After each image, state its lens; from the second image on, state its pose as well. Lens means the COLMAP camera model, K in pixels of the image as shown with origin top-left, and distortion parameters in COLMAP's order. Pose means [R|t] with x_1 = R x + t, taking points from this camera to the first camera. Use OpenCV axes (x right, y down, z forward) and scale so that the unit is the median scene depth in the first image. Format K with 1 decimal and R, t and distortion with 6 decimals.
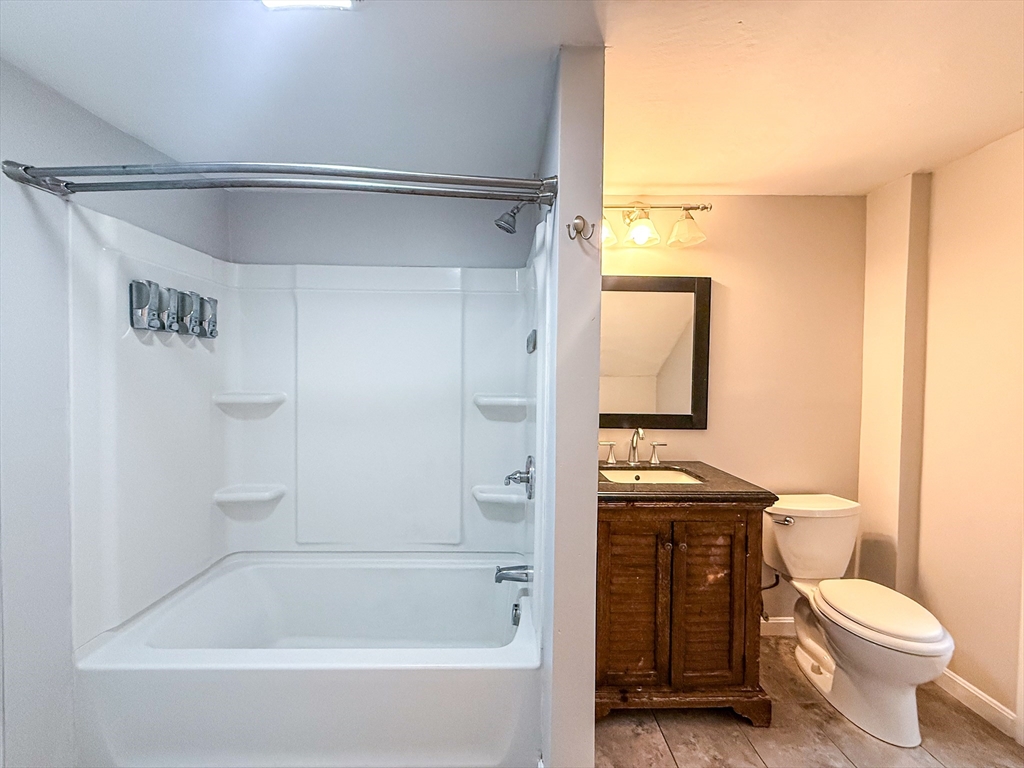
lens RADIAL K [[406.3, 0, 512.0], [0, 406.3, 384.0], [0, 0, 1]] dist [-0.000146, -0.000122]
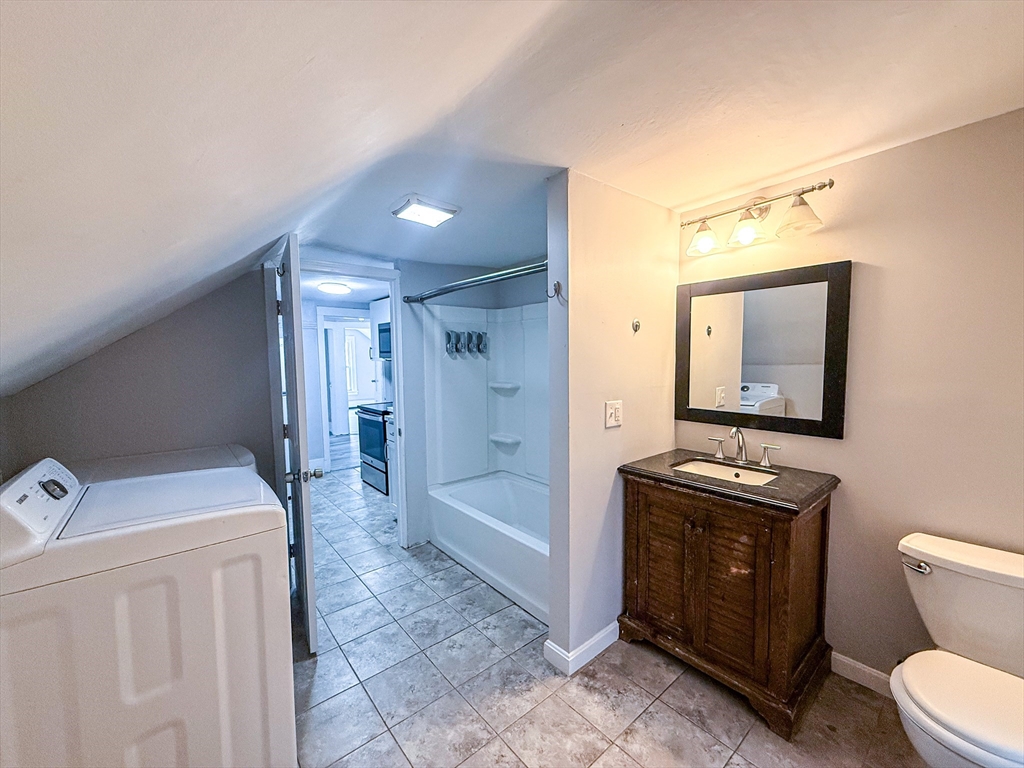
lens RADIAL K [[413.4, 0, 514.5], [0, 413.4, 385.9], [0, 0, 1]] dist [0.000403, 0.000283]
pose [[0.623673, 0.036086, -0.780852, 0.958698], [0.000741, 0.998906, 0.046755, -0.056645], [0.781685, -0.029738, 0.622964, -0.109473]]
